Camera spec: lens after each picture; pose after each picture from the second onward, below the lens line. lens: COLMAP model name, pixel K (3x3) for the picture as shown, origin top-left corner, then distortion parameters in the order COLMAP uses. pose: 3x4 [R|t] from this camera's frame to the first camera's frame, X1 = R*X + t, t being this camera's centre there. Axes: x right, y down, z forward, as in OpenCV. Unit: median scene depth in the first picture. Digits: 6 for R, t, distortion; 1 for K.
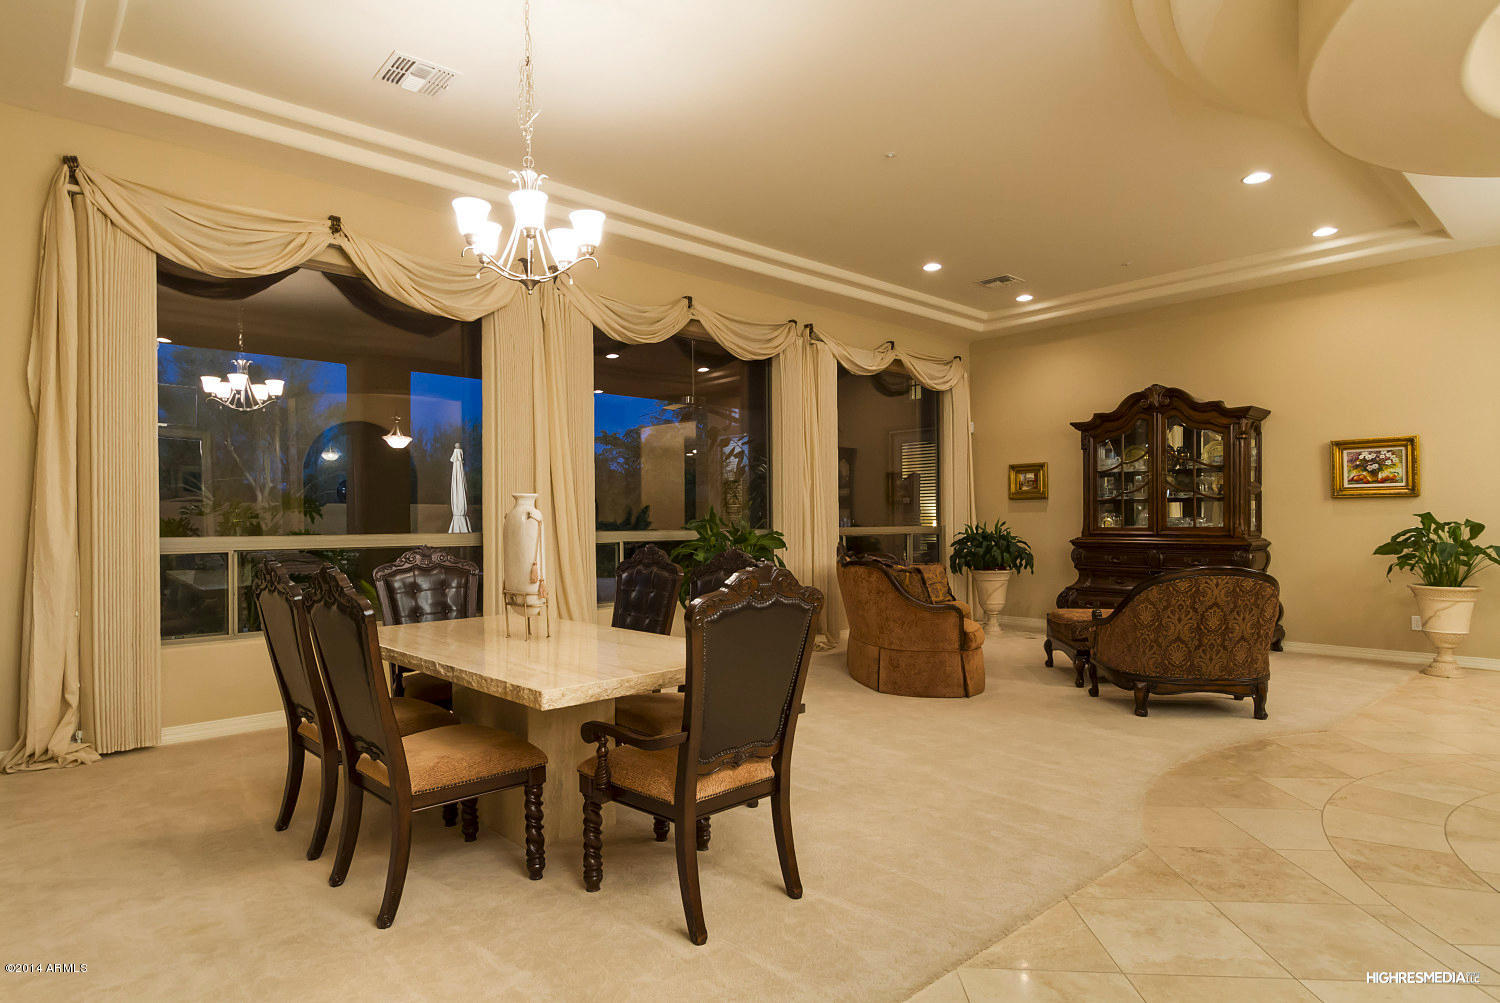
lens RADIAL K [[819.4, 0, 750.0], [0, 819.4, 501.5], [0, 0, 1]] dist [0.043898, -0.000125]
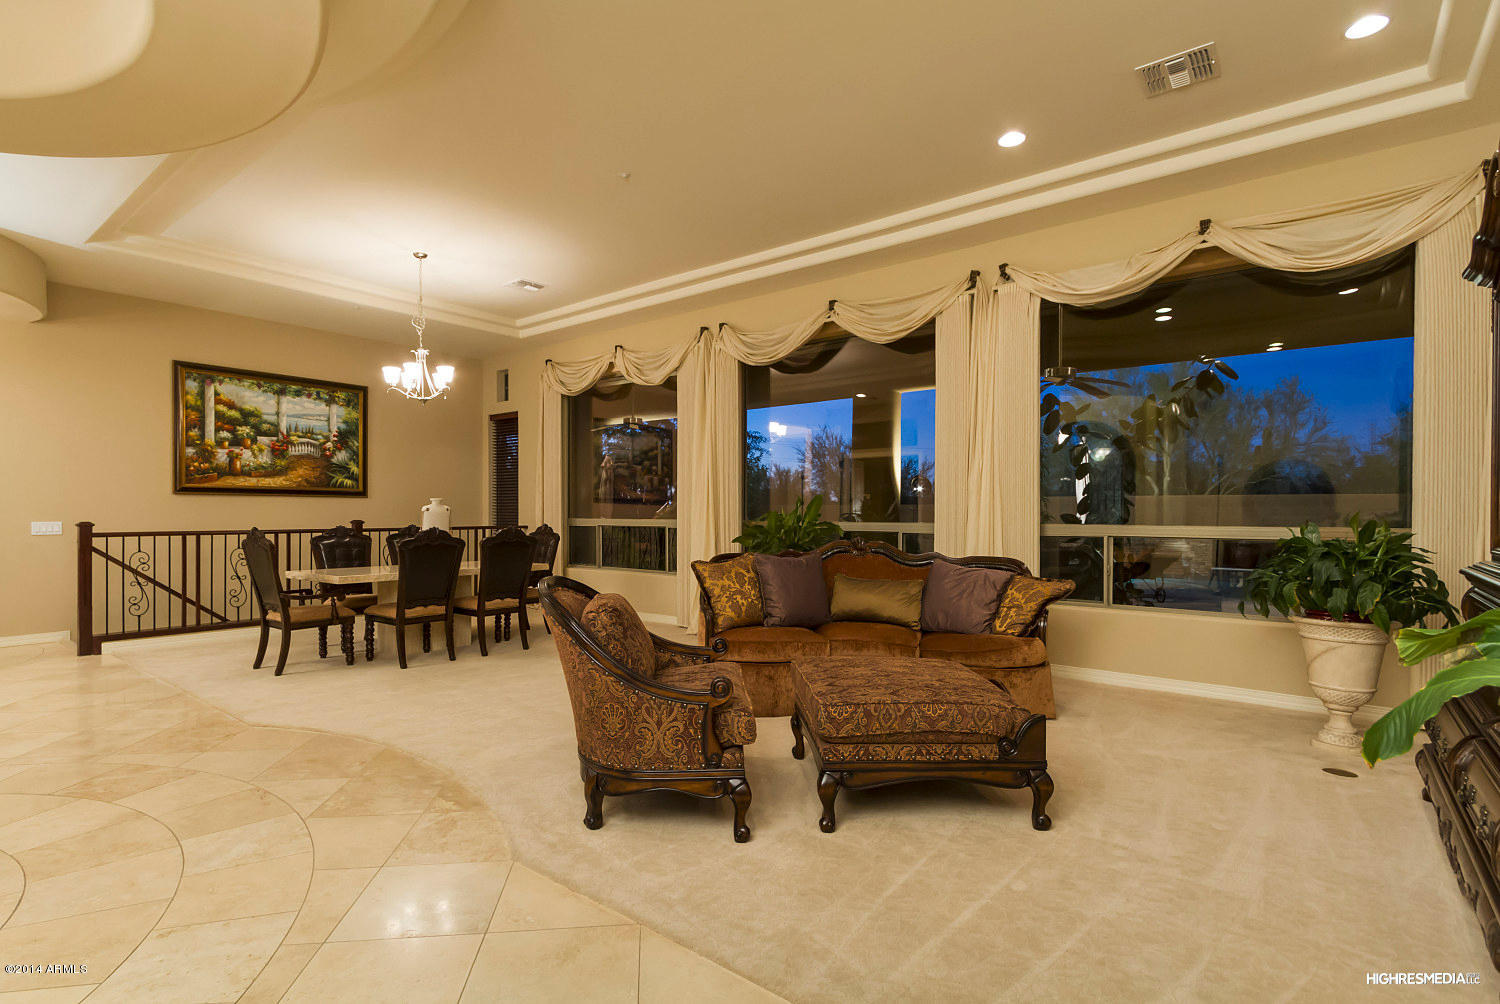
lens RADIAL K [[714.7, 0, 736.8], [0, 714.7, 511.8], [0, 0, 1]] dist [0.003196, 0.000253]
pose [[0.157995, 0.007111, -0.987414, 1.429985], [0.014722, 0.999846, 0.009556, 0.023925], [0.987330, -0.016046, 0.157866, 1.264930]]
